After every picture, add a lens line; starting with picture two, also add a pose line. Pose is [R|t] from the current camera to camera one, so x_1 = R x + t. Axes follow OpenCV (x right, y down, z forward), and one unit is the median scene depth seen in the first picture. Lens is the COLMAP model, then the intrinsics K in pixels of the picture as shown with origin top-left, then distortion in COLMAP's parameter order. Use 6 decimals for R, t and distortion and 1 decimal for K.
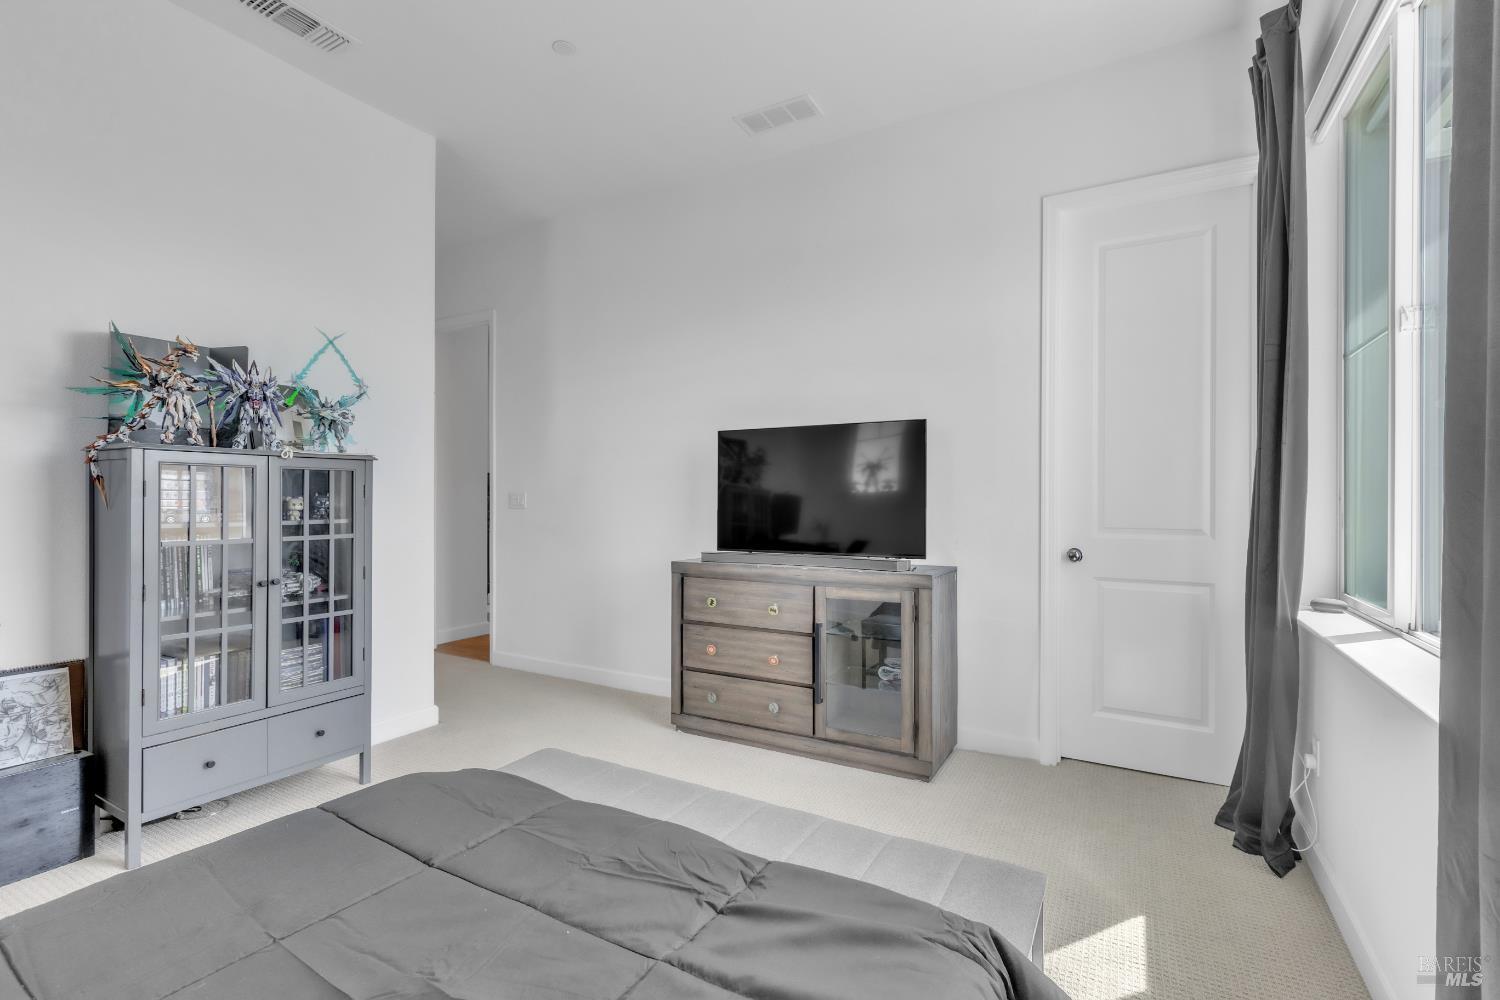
lens RADIAL K [[684.9, 0, 742.7], [0, 684.9, 515.2], [0, 0, 1]] dist [-0.001452, -0.000393]
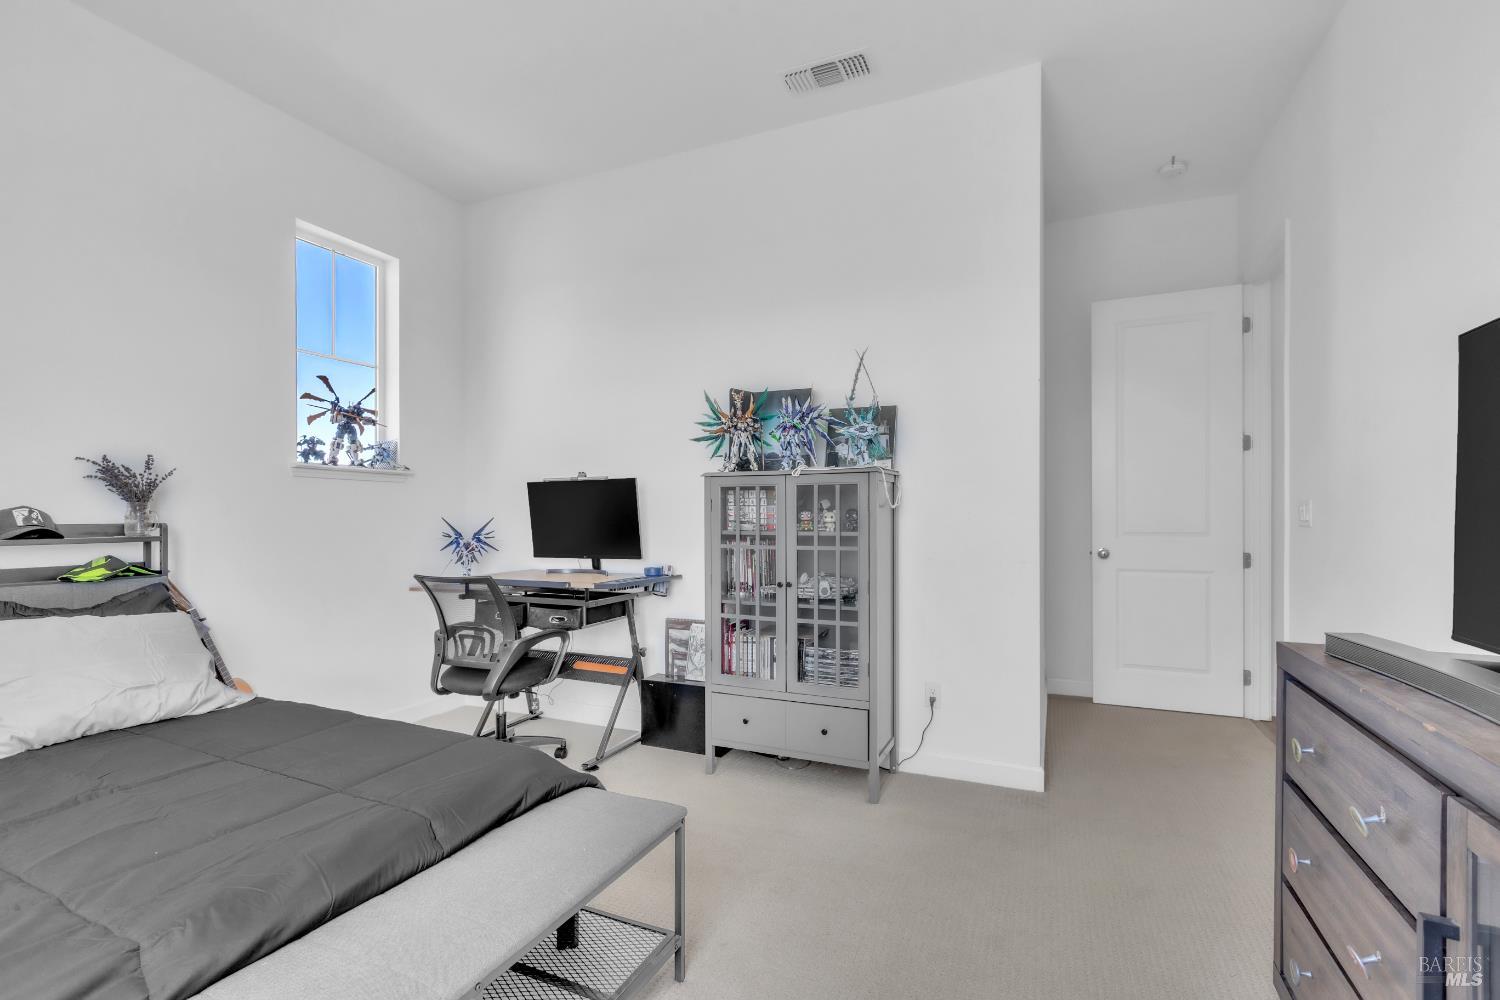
lens RADIAL K [[684.9, 0, 742.7], [0, 684.9, 515.2], [0, 0, 1]] dist [-0.001452, -0.000393]
pose [[0.099131, 0.003693, -0.995068, 0.438533], [-0.018714, 0.999823, 0.001847, -0.018957], [0.994898, 0.018439, 0.099183, 0.781065]]
